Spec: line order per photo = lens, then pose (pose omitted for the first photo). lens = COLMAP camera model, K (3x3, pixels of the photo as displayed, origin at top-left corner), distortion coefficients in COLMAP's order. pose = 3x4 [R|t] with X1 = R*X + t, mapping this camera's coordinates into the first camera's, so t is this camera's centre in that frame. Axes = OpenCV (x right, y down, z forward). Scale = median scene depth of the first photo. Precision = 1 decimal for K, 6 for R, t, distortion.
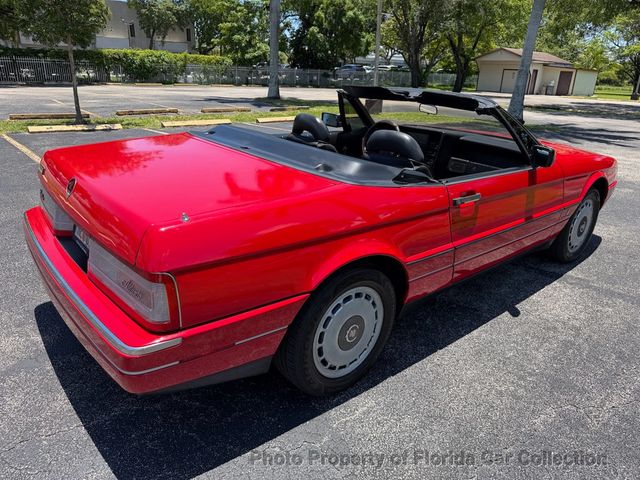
lens RADIAL K [[455.4, 0, 323.3], [0, 455.4, 242.4], [0, 0, 1]] dist [0.022612, -0.031135]
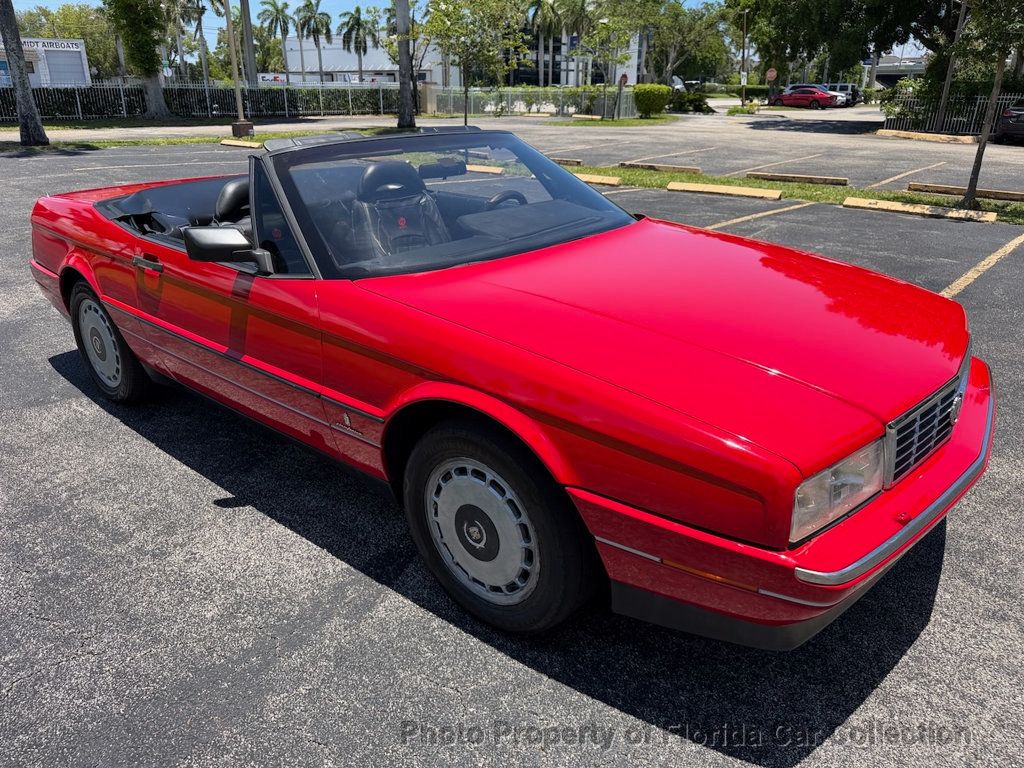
lens RADIAL K [[739.1, 0, 493.8], [0, 739.1, 386.0], [0, 0, 1]] dist [-0.000685, -0.006492]
pose [[0.139343, 0.334392, -0.932076, 0.106132], [-0.351307, 0.896727, 0.269190, -0.029354], [0.925833, 0.289935, 0.242427, 0.084300]]
